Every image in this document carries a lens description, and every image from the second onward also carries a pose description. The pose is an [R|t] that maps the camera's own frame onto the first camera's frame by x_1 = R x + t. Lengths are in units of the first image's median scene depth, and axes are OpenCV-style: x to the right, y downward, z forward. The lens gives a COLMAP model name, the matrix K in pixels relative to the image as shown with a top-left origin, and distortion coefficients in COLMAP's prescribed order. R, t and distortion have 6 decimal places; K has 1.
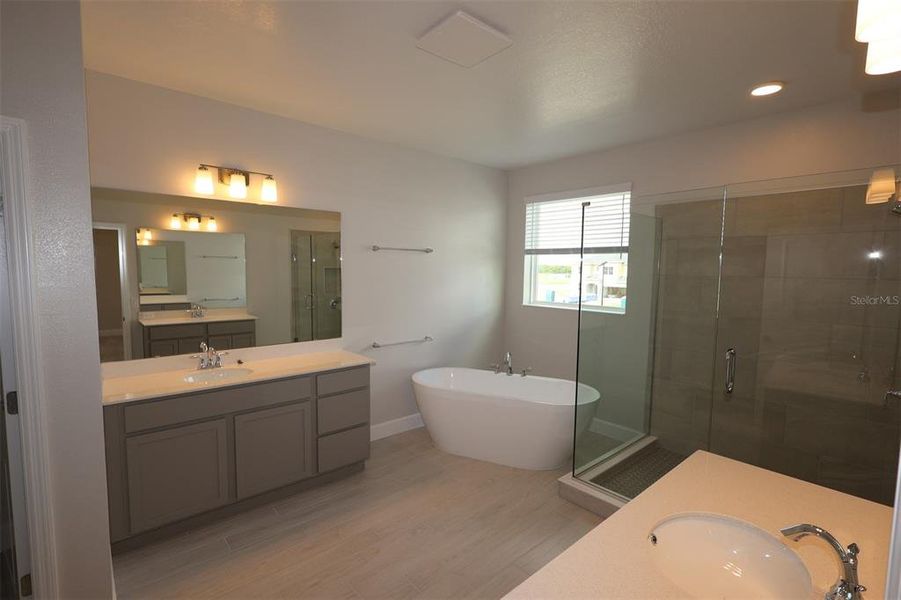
lens RADIAL K [[437.1, 0, 450.5], [0, 437.1, 300.0], [0, 0, 1]] dist [0.101174, 0.000047]
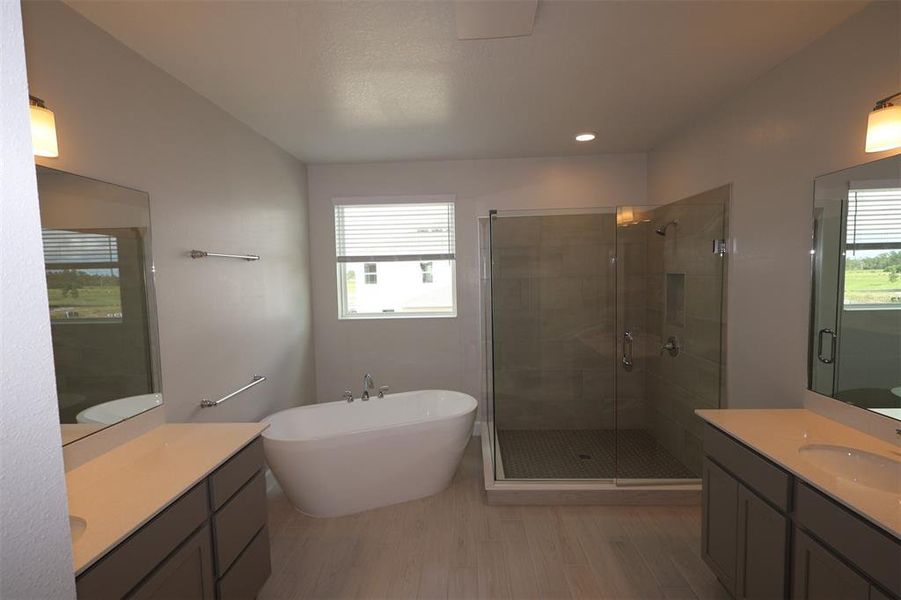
lens RADIAL K [[437.1, 0, 450.5], [0, 437.1, 300.0], [0, 0, 1]] dist [0.101174, 0.000047]
pose [[0.704934, -0.076410, 0.705145, -0.352871], [0.092701, 0.995578, 0.015209, -0.024757], [-0.703189, 0.054647, 0.708900, 0.253742]]
